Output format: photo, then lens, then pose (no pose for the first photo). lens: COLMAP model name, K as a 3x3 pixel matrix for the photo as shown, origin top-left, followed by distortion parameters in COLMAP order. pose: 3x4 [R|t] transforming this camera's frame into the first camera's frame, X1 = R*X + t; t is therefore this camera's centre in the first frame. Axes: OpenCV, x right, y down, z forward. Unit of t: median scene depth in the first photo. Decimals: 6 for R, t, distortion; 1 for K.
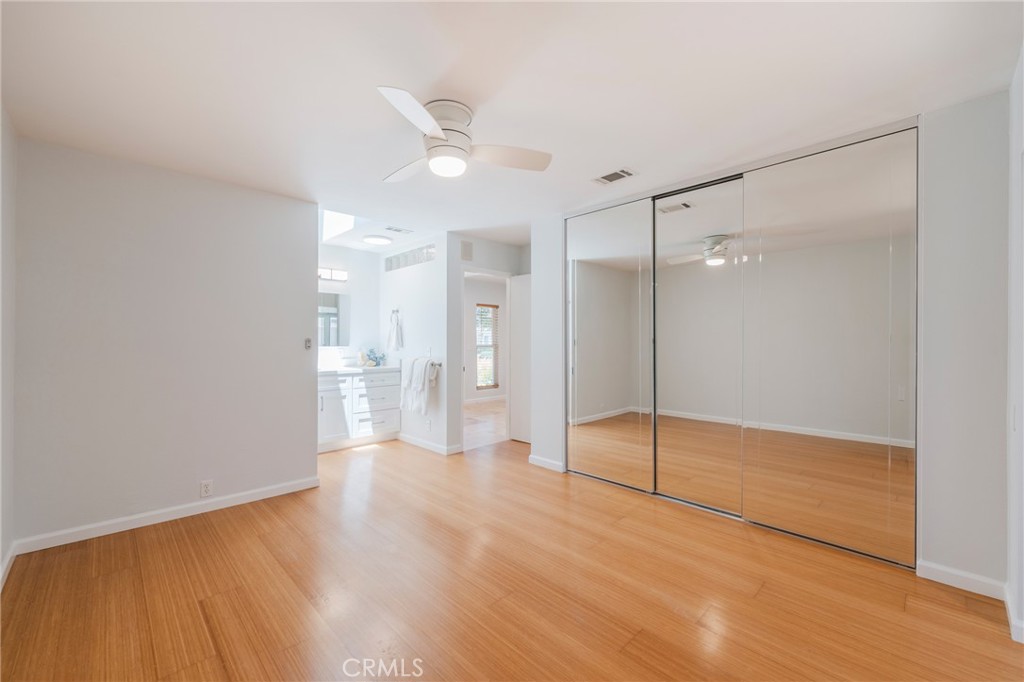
lens RADIAL K [[417.2, 0, 512.0], [0, 417.2, 341.0], [0, 0, 1]] dist [0.004300, 0.000171]
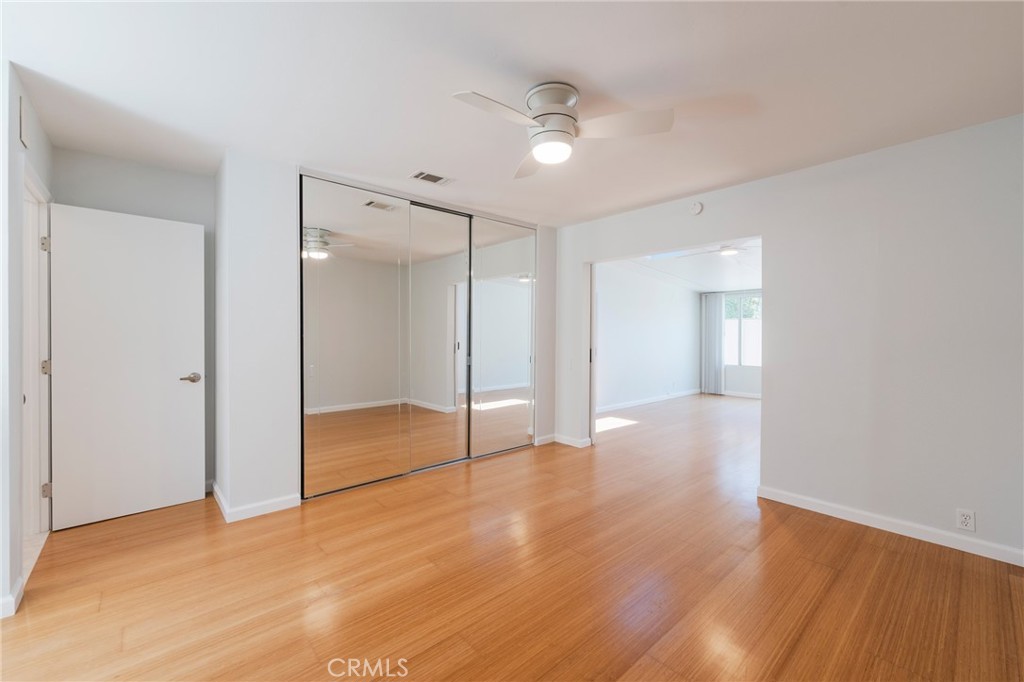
lens RADIAL K [[417.2, 0, 512.0], [0, 417.2, 341.0], [0, 0, 1]] dist [0.004300, 0.000171]
pose [[0.049561, -0.023157, 0.998503, -0.480771], [-0.003845, 0.999719, 0.023376, -0.004923], [-0.998764, -0.004998, 0.049458, 0.442920]]
